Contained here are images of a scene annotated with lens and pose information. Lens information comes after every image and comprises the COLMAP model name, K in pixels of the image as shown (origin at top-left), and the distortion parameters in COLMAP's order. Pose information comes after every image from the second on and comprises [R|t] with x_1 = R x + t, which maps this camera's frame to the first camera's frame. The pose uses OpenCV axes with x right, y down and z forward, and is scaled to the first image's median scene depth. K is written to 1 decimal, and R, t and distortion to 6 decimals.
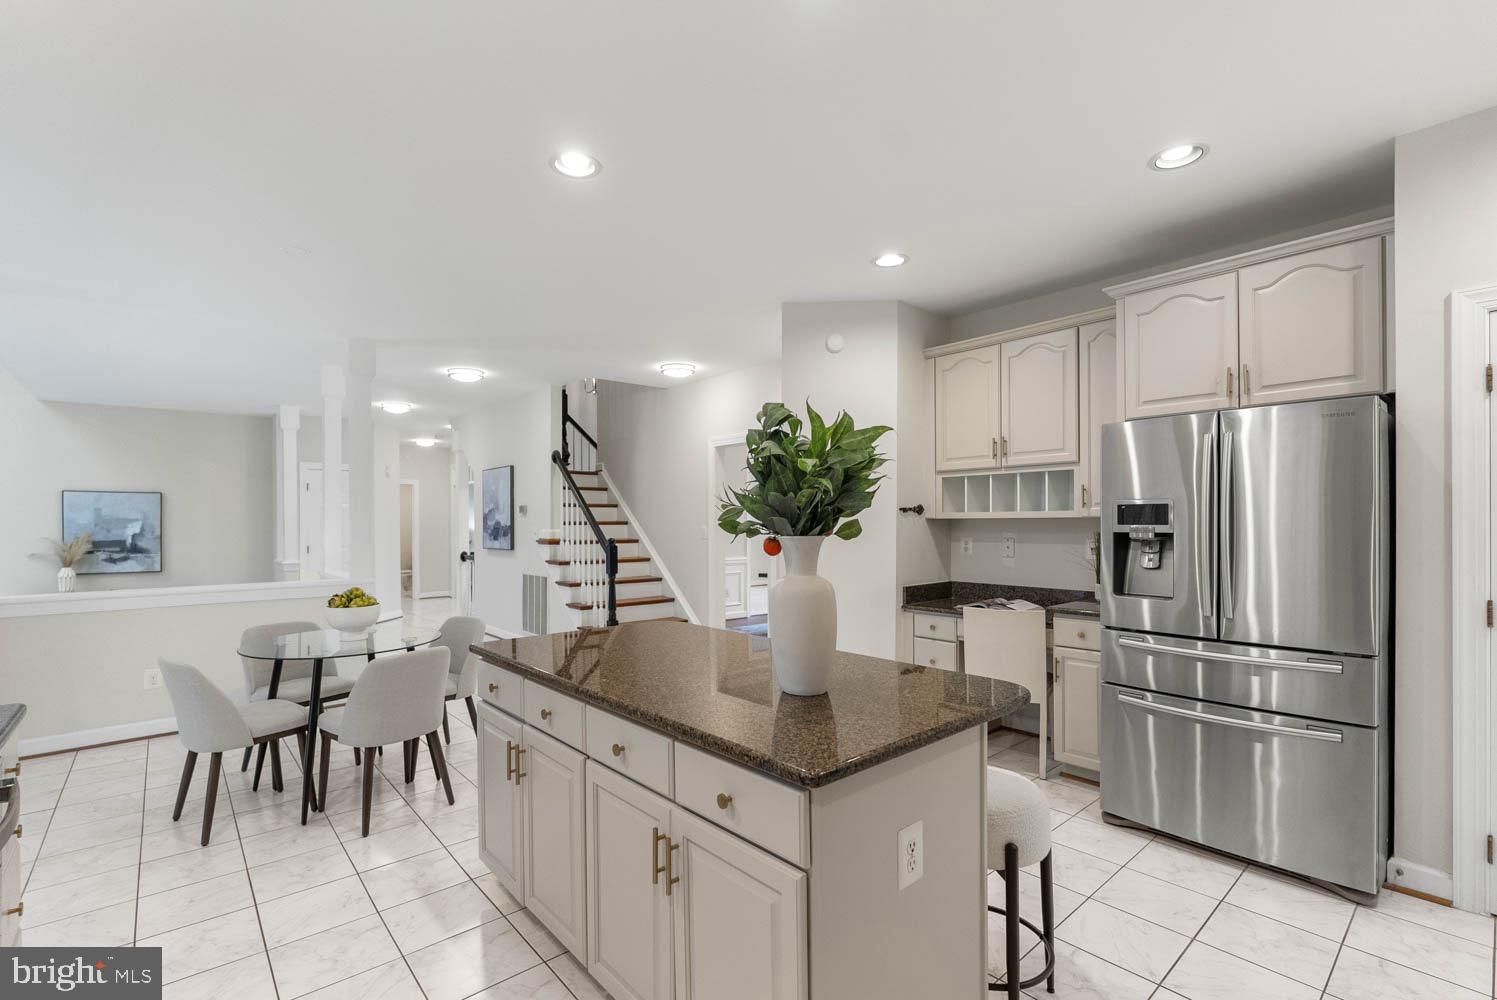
lens RADIAL K [[672.6, 0, 742.7], [0, 672.6, 510.8], [0, 0, 1]] dist [-0.009016, 0.002297]
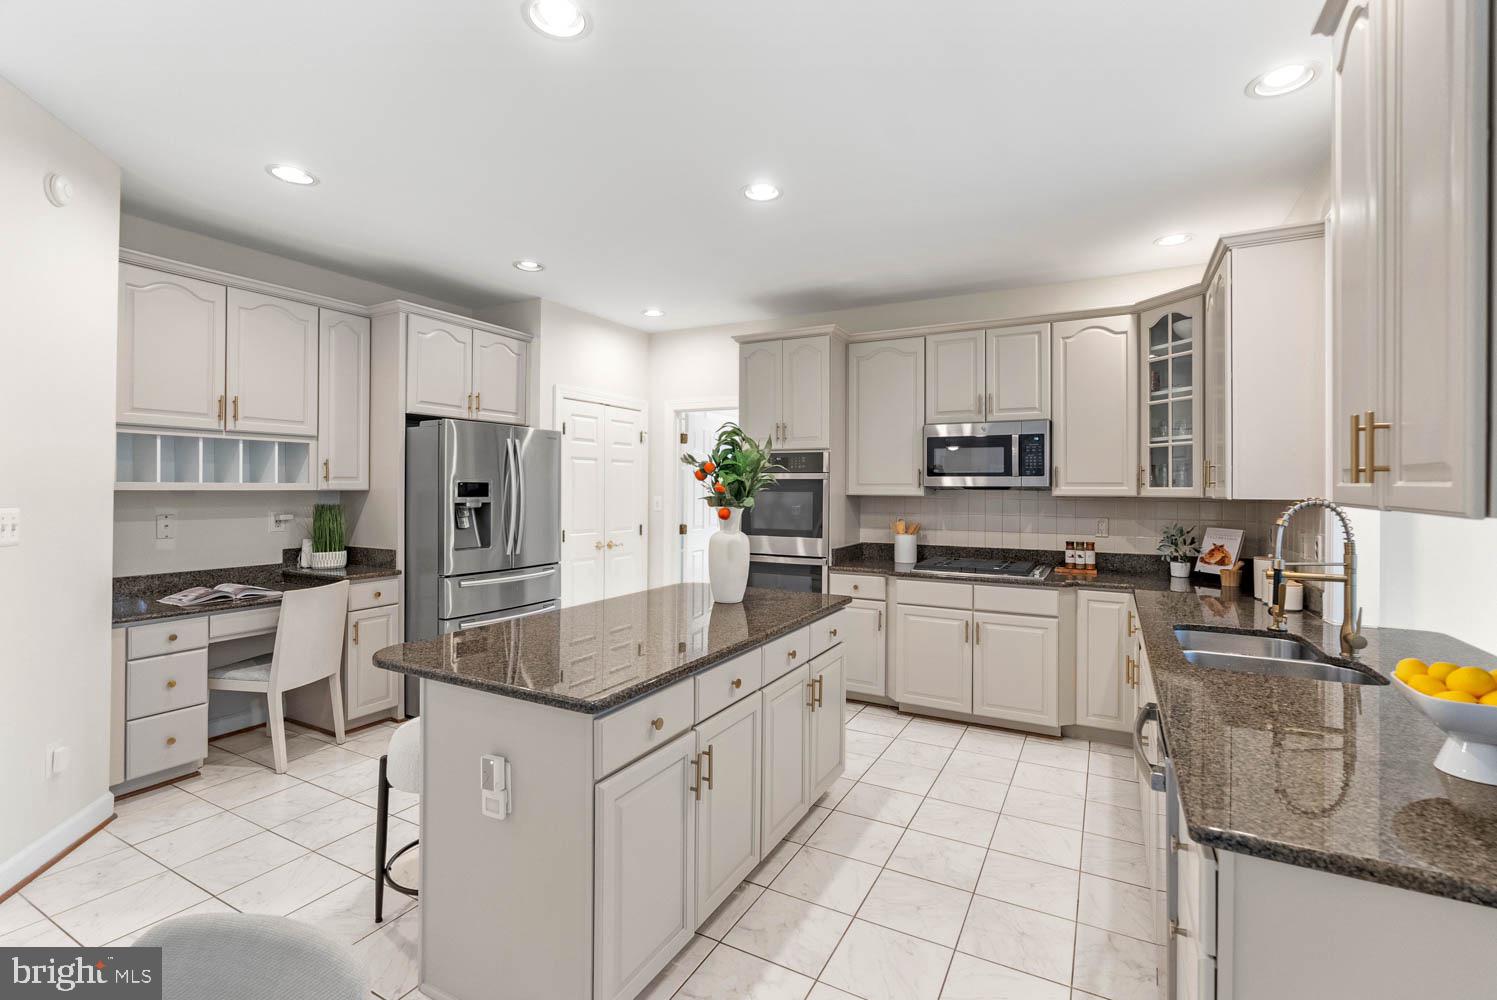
lens RADIAL K [[672.6, 0, 748.6], [0, 672.6, 485.1], [0, 0, 1]] dist [-0.009016, 0.002297]
pose [[-0.352426, 0.007281, 0.935812, -0.600891], [-0.018603, 0.999718, -0.014784, 0.003919], [-0.935655, -0.022619, -0.352191, 0.631137]]
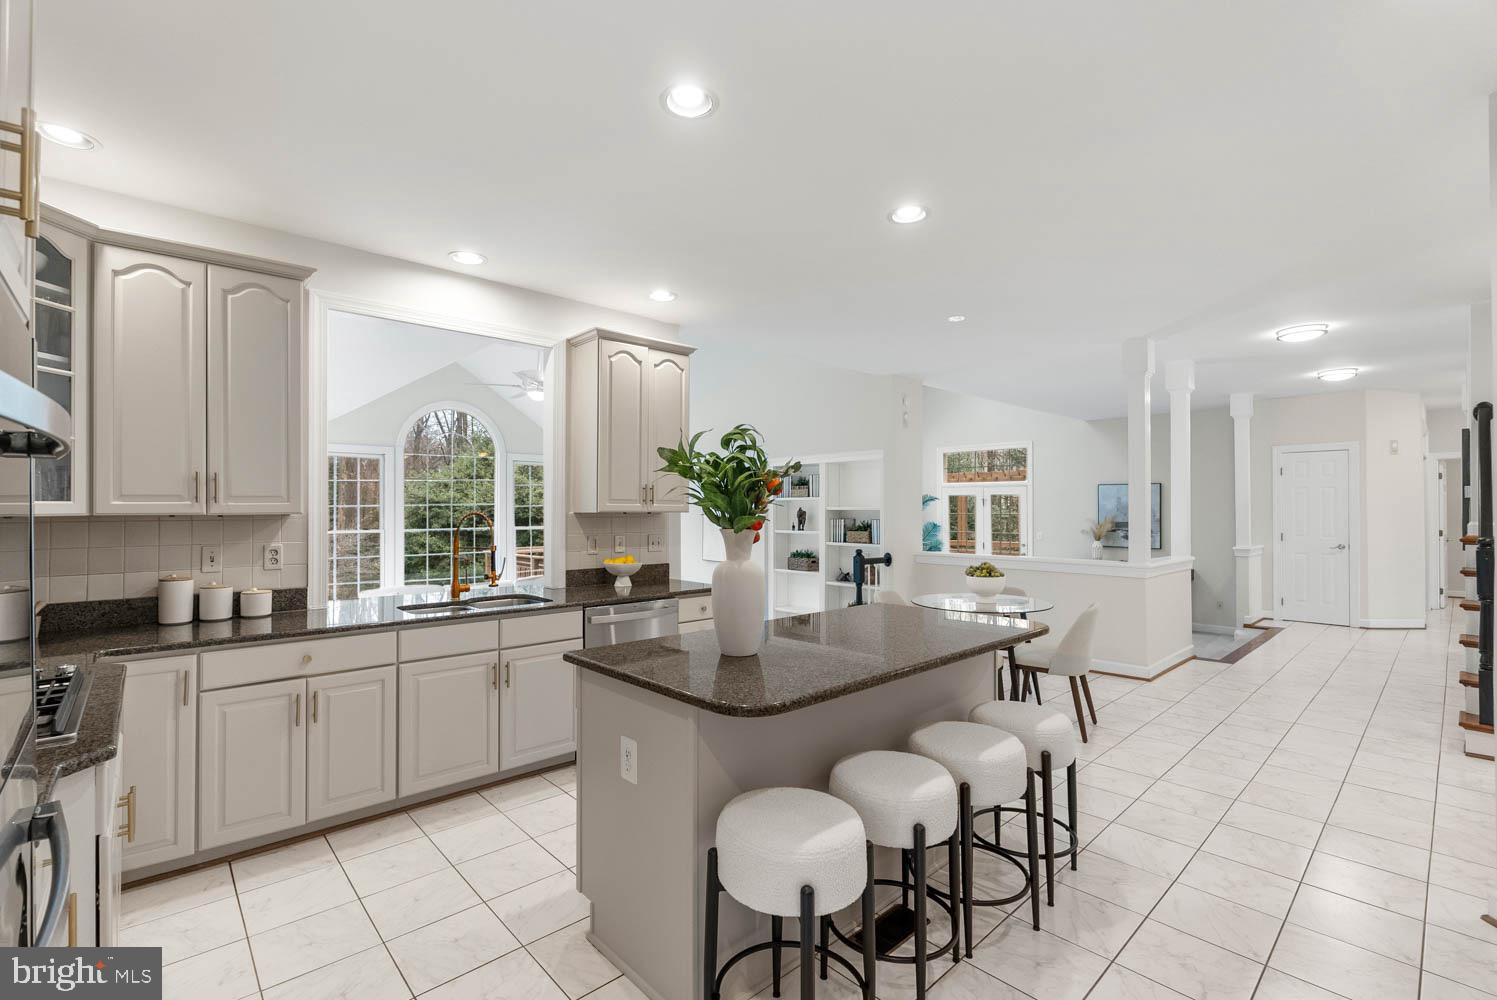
lens RADIAL K [[672.6, 0, 736.6], [0, 672.6, 496.1], [0, 0, 1]] dist [-0.009016, 0.002297]
pose [[0.024340, -0.013525, -0.999612, 0.547486], [0.017690, 0.999758, -0.013097, -0.001859], [0.999547, -0.017364, 0.024573, 0.400532]]
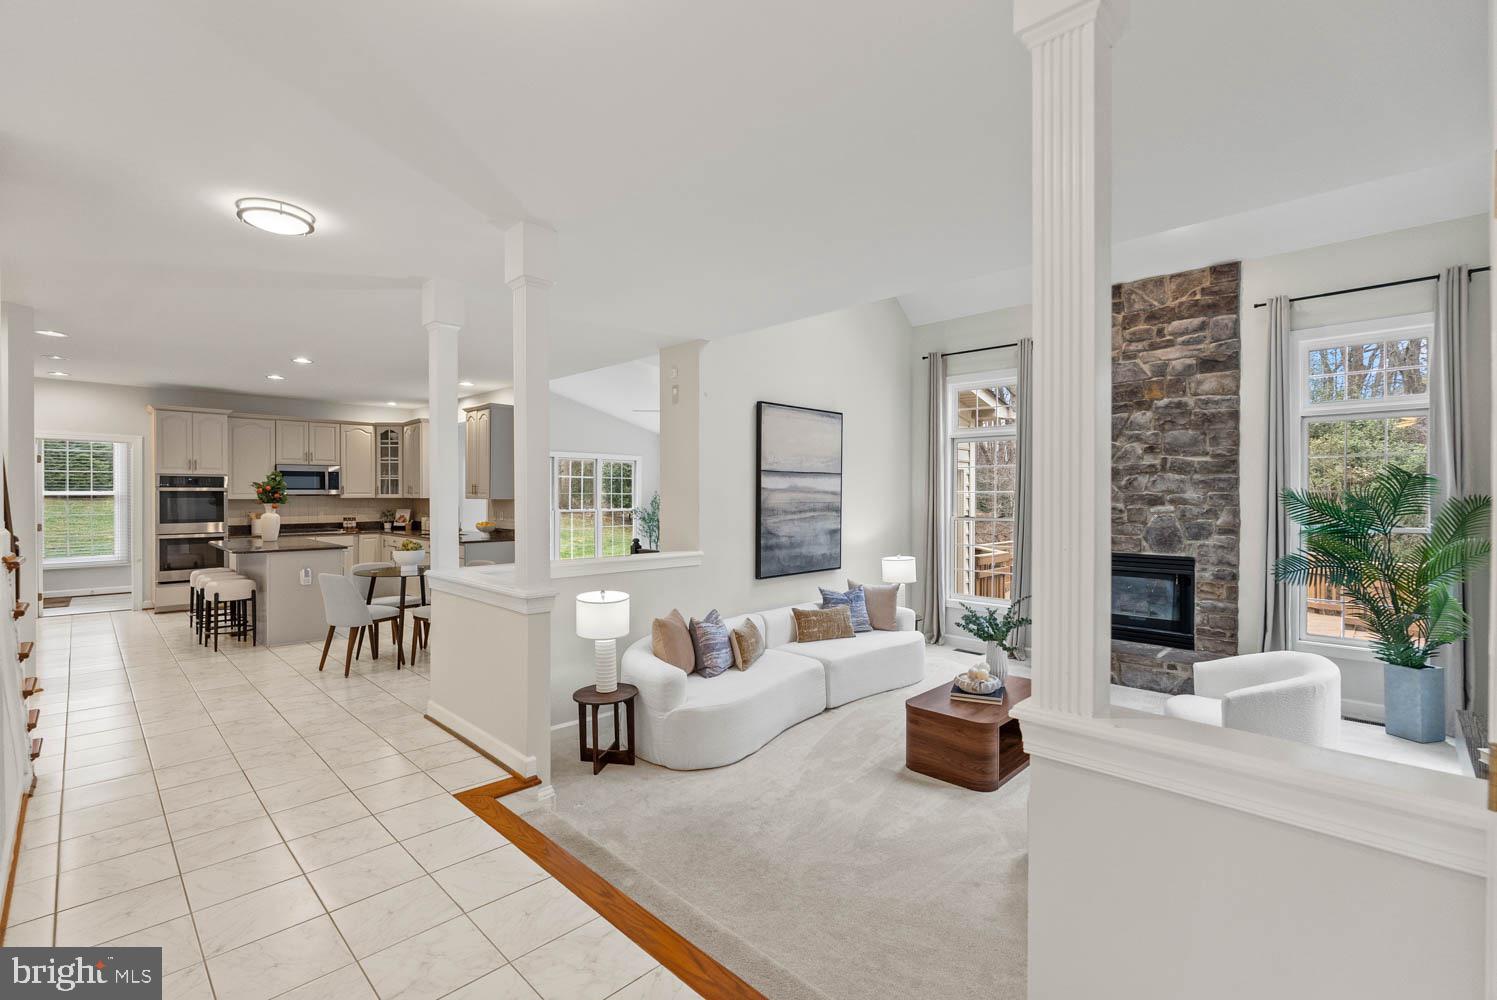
lens RADIAL K [[672.6, 0, 751.3], [0, 672.6, 497.6], [0, 0, 1]] dist [-0.009016, 0.002297]
pose [[-0.997038, 0.005753, -0.076697, -1.041304], [0.006472, 0.999937, -0.009123, 0.023794], [0.076640, -0.009592, -0.997013, 2.181830]]
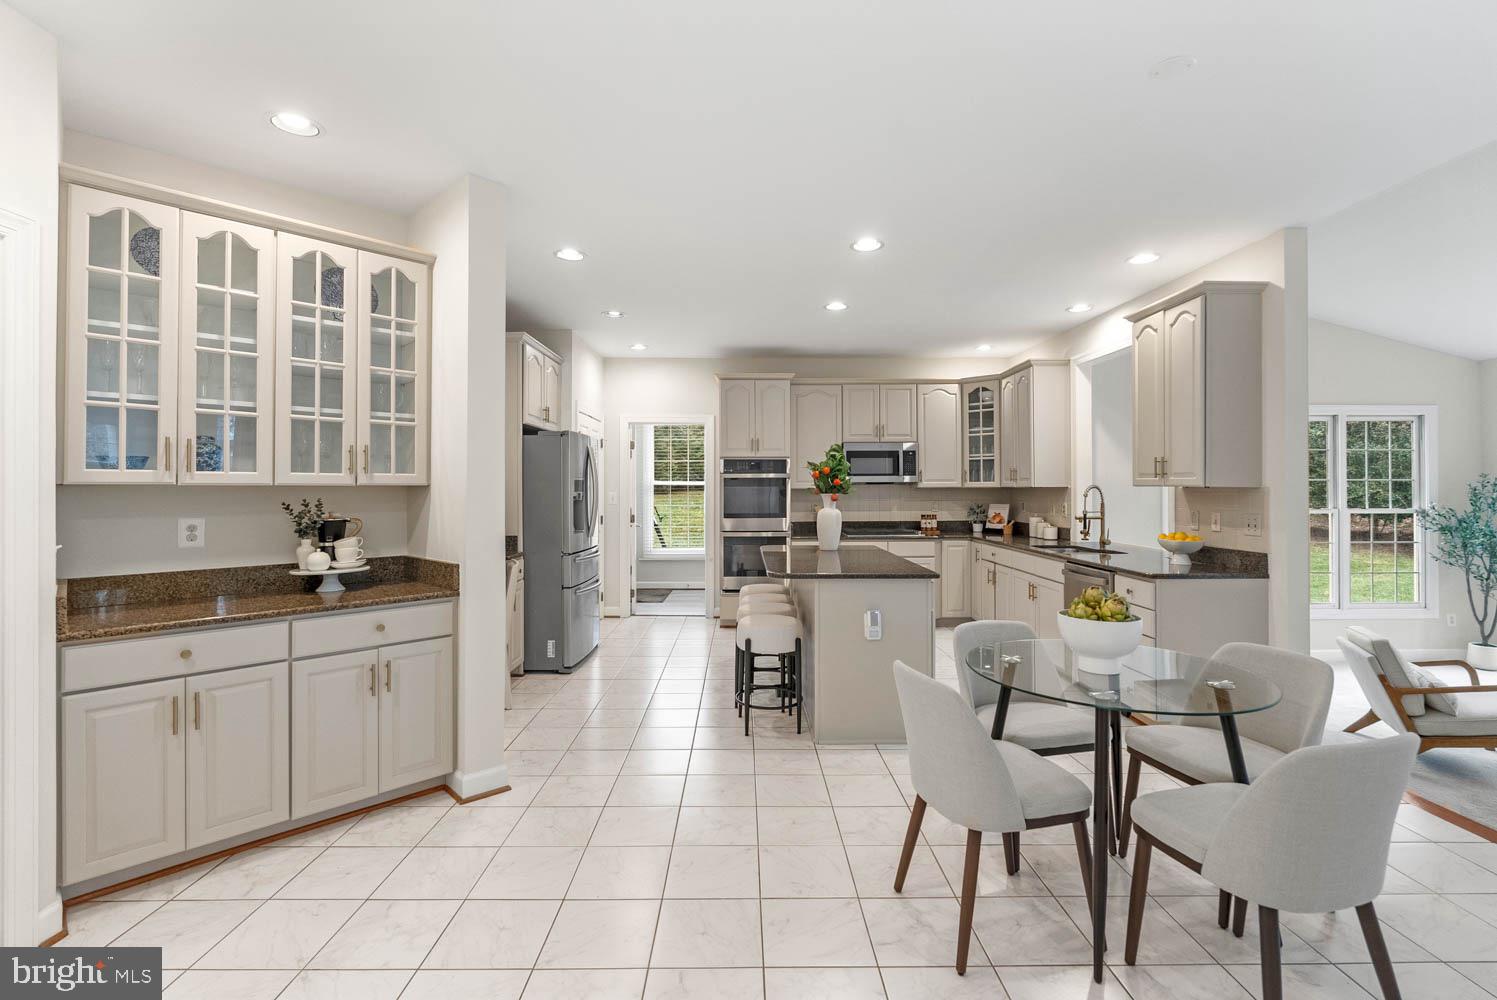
lens RADIAL K [[672.6, 0, 745.4], [0, 672.6, 478.5], [0, 0, 1]] dist [-0.009016, 0.002297]
pose [[-0.759583, 0.017250, 0.650181, -0.591990], [-0.003400, 0.999529, -0.030491, 0.025464], [-0.650401, -0.025371, -0.759167, 1.359098]]
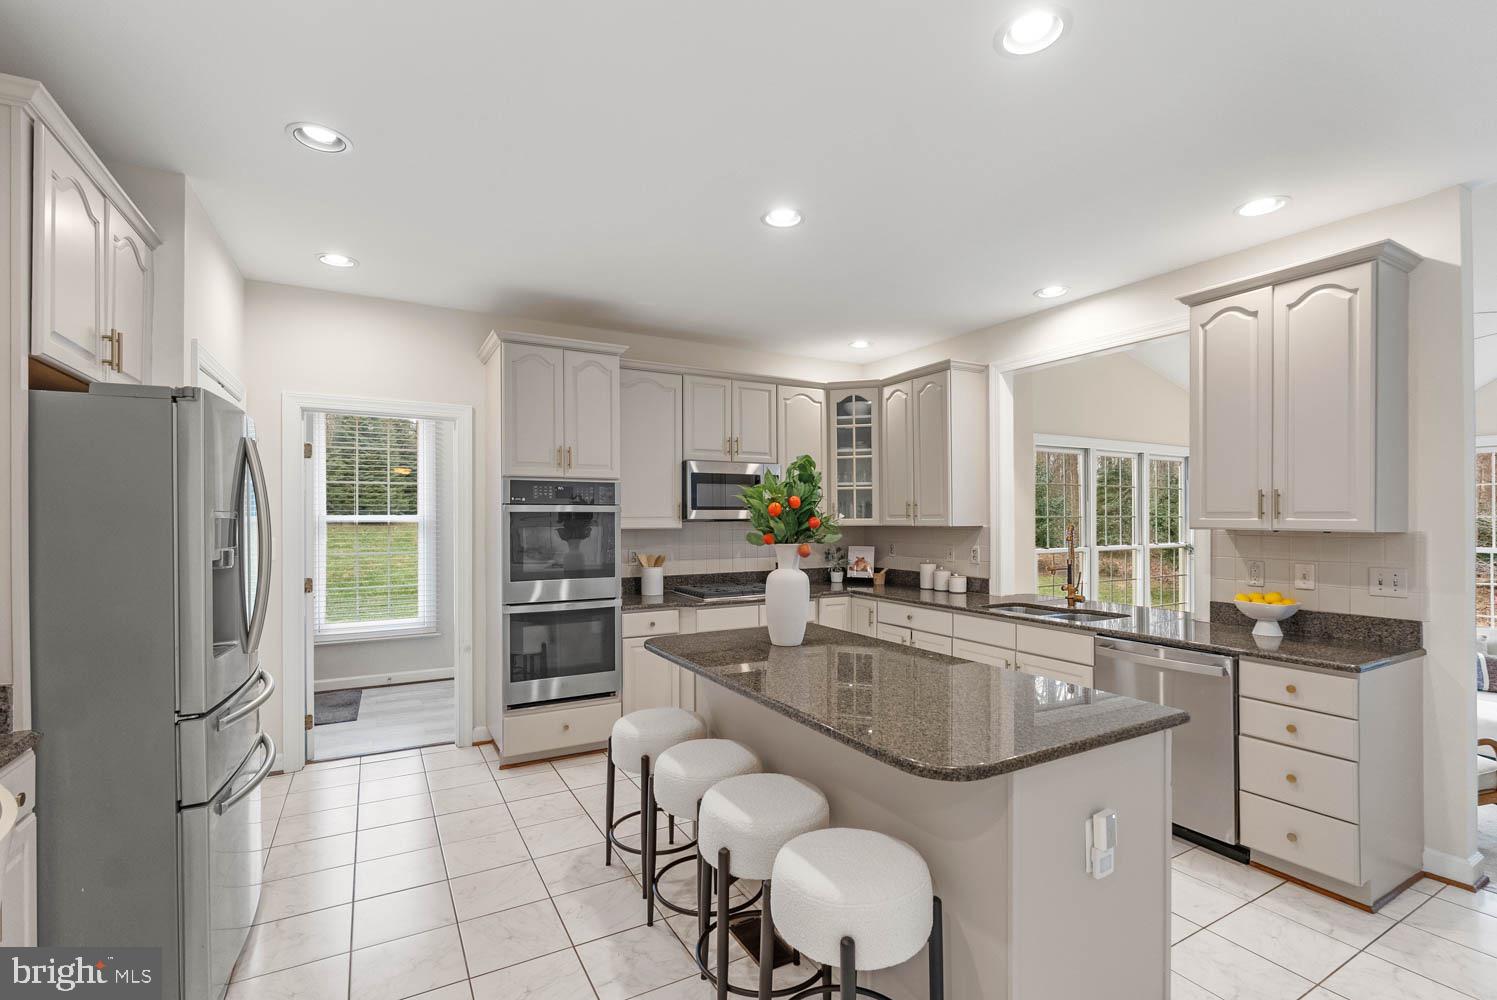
lens RADIAL K [[672.6, 0, 749.3], [0, 672.6, 515.5], [0, 0, 1]] dist [-0.009016, 0.002297]
pose [[-0.980037, 0.009219, 0.198603, -0.059186], [0.005147, 0.999766, -0.021009, 0.002872], [-0.198750, -0.019568, -0.979855, 1.041398]]
